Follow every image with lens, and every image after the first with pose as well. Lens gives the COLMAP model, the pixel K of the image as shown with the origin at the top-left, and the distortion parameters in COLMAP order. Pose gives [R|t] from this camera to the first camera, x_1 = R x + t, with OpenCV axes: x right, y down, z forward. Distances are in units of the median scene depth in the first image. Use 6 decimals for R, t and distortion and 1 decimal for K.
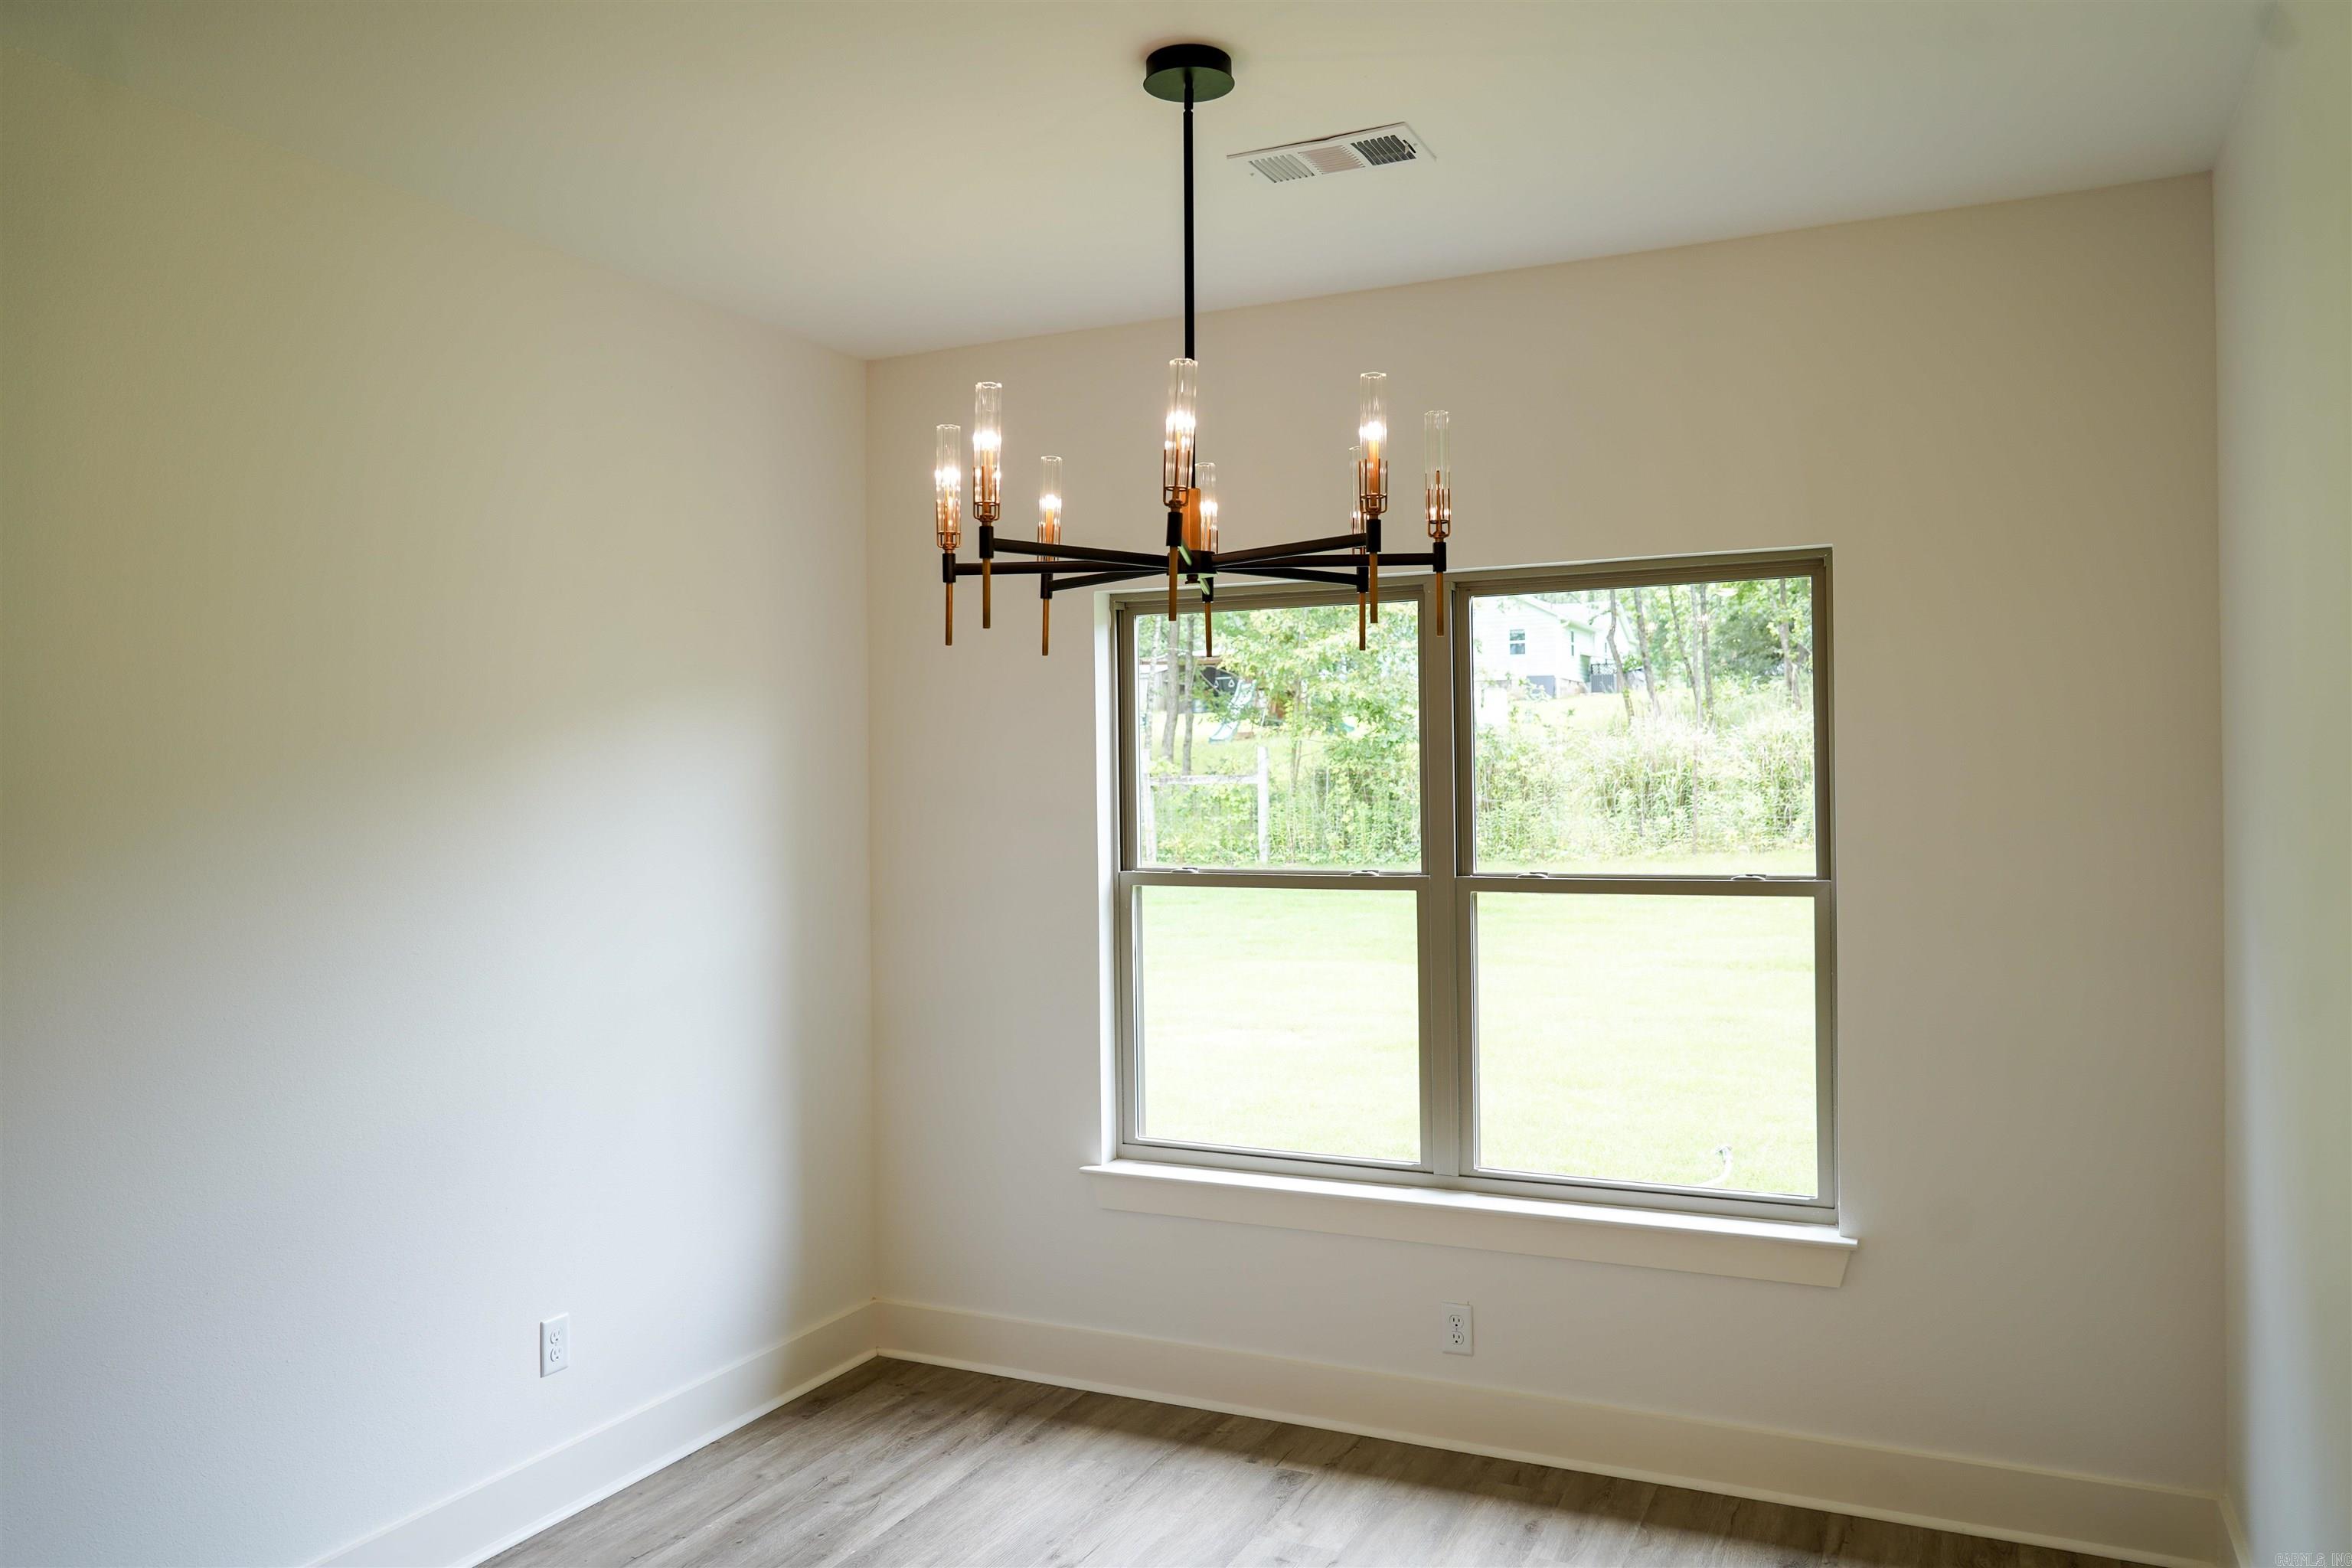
lens RADIAL K [[1595.4, 0, 1243.8], [0, 1595.4, 771.2], [0, 0, 1]] dist [-0.017531, 0.008235]
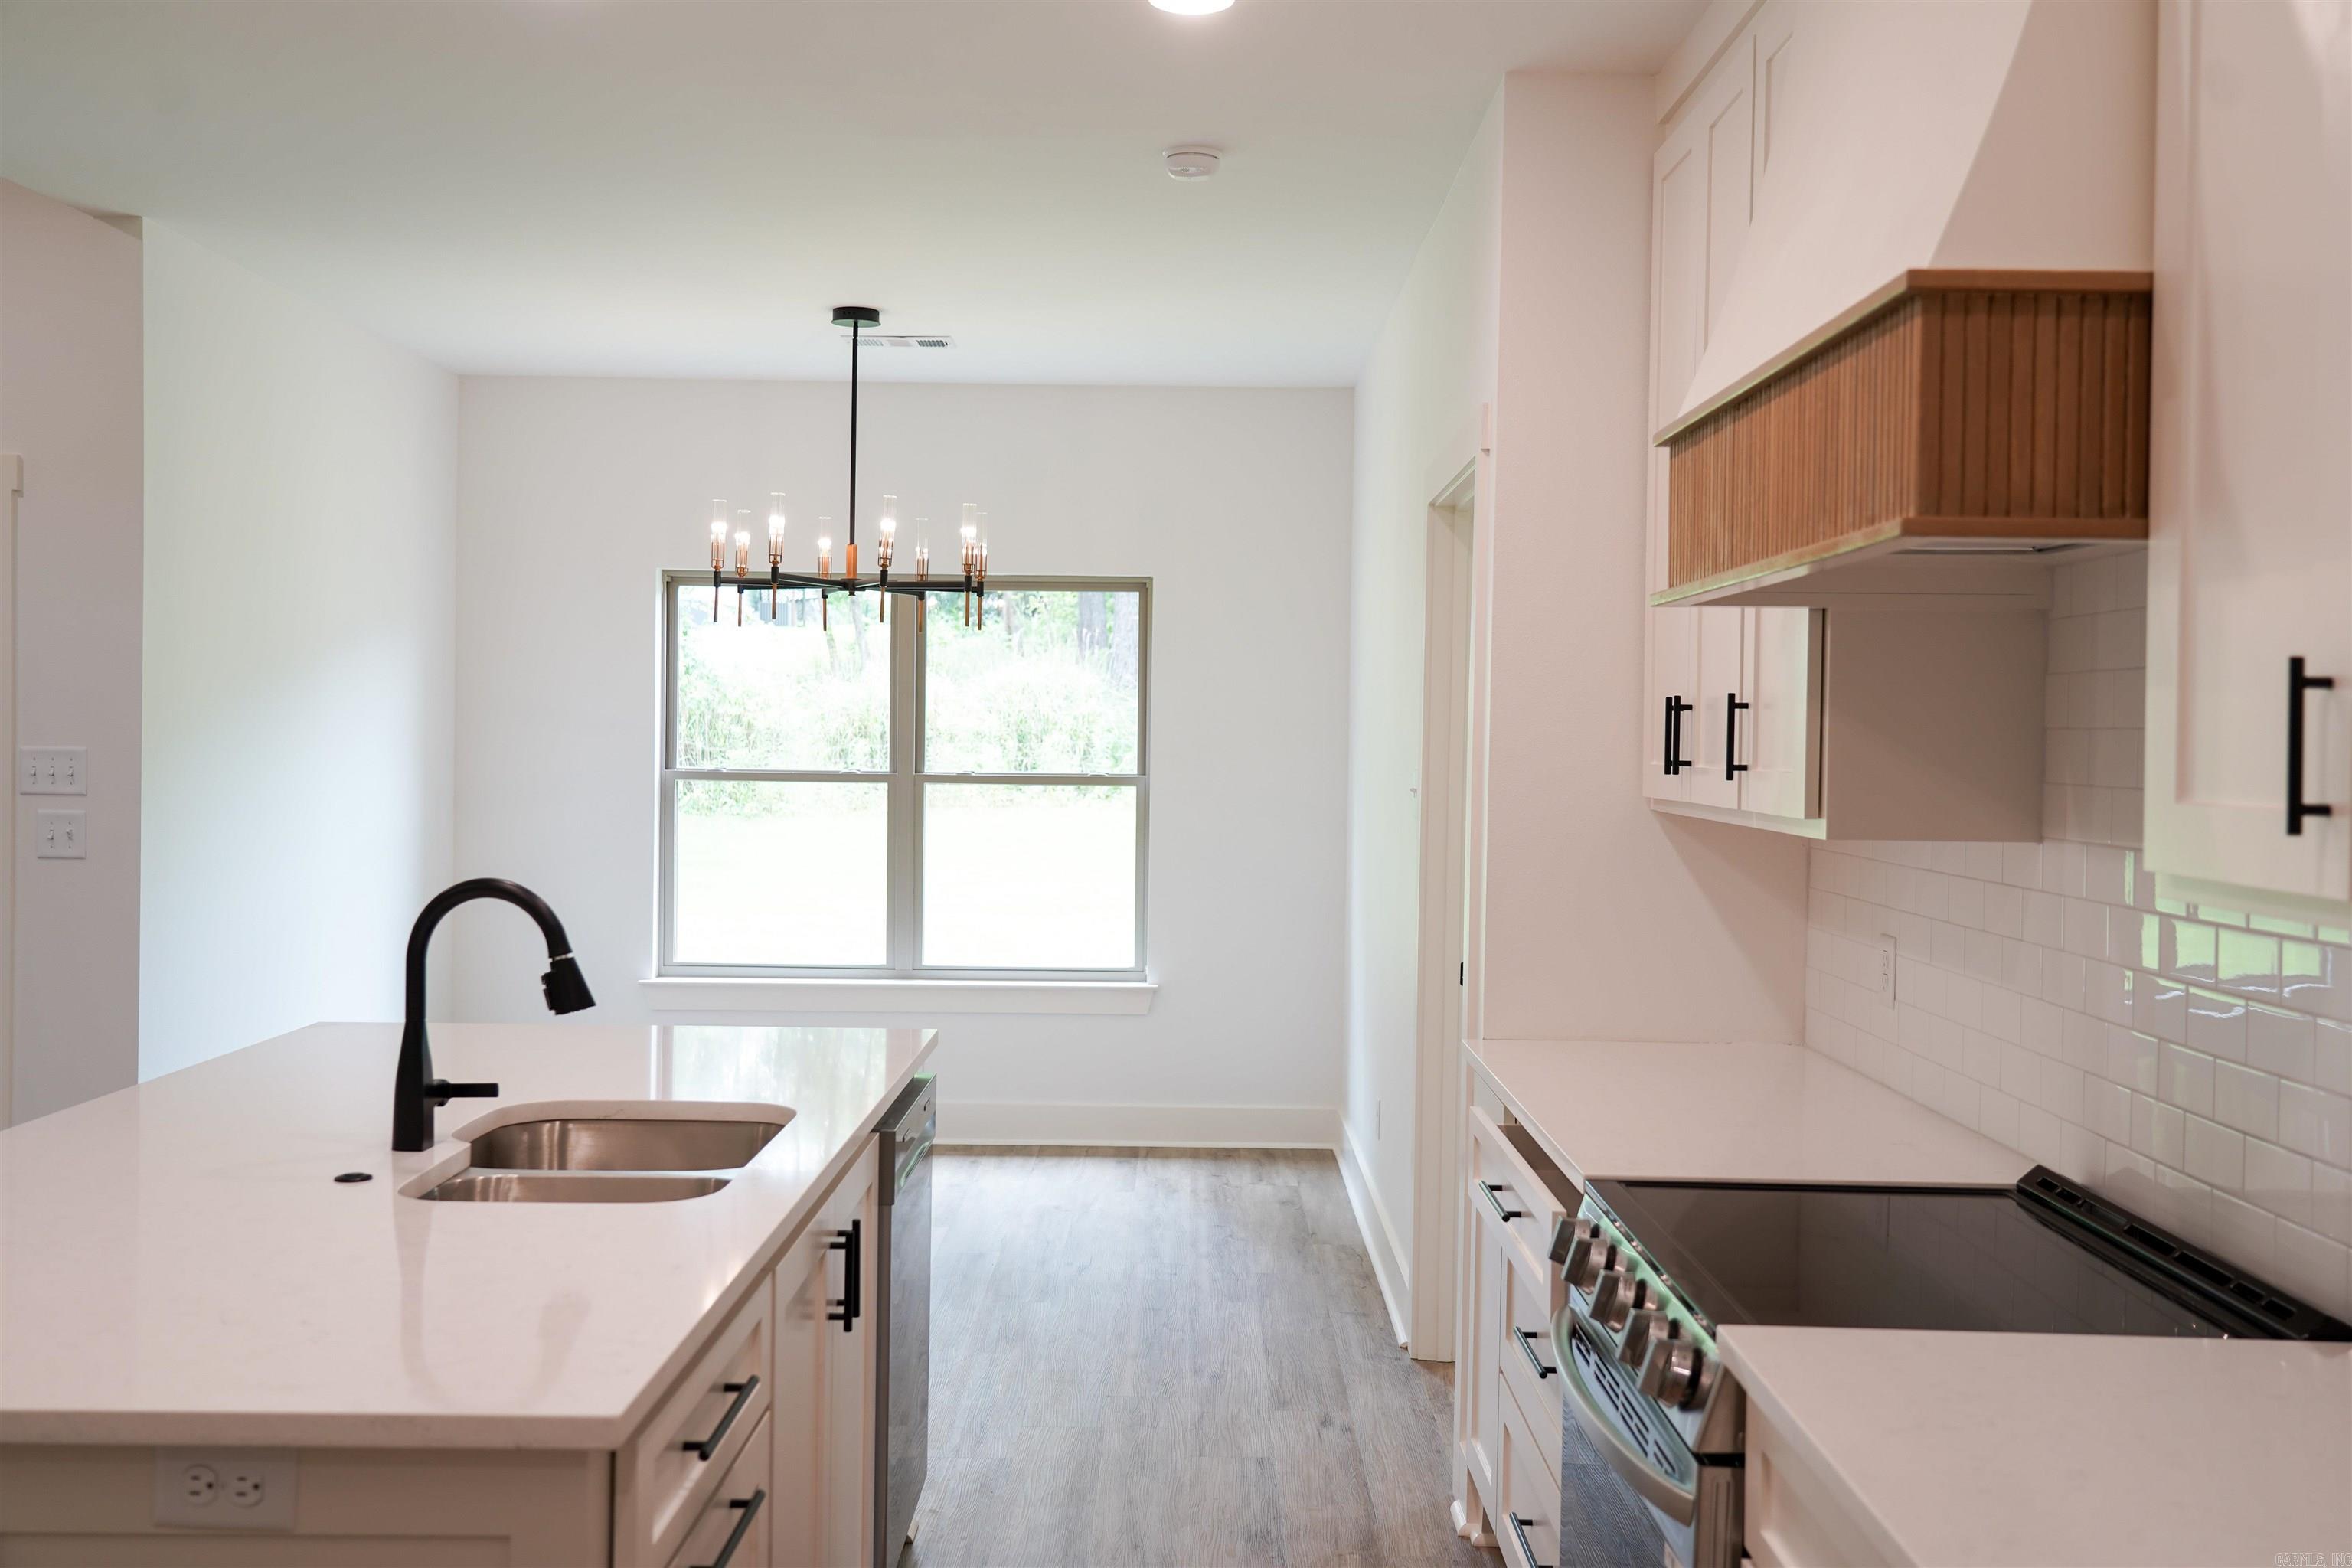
lens RADIAL K [[2199.7, 0, 1178.0], [0, 2199.7, 776.9], [0, 0, 1]] dist [0.016109, 0.000000]
pose [[0.910616, 0.016838, 0.412910, -0.497856], [-0.026302, 0.999505, 0.017247, 0.025795], [-0.412416, -0.026566, 0.910608, -1.002270]]
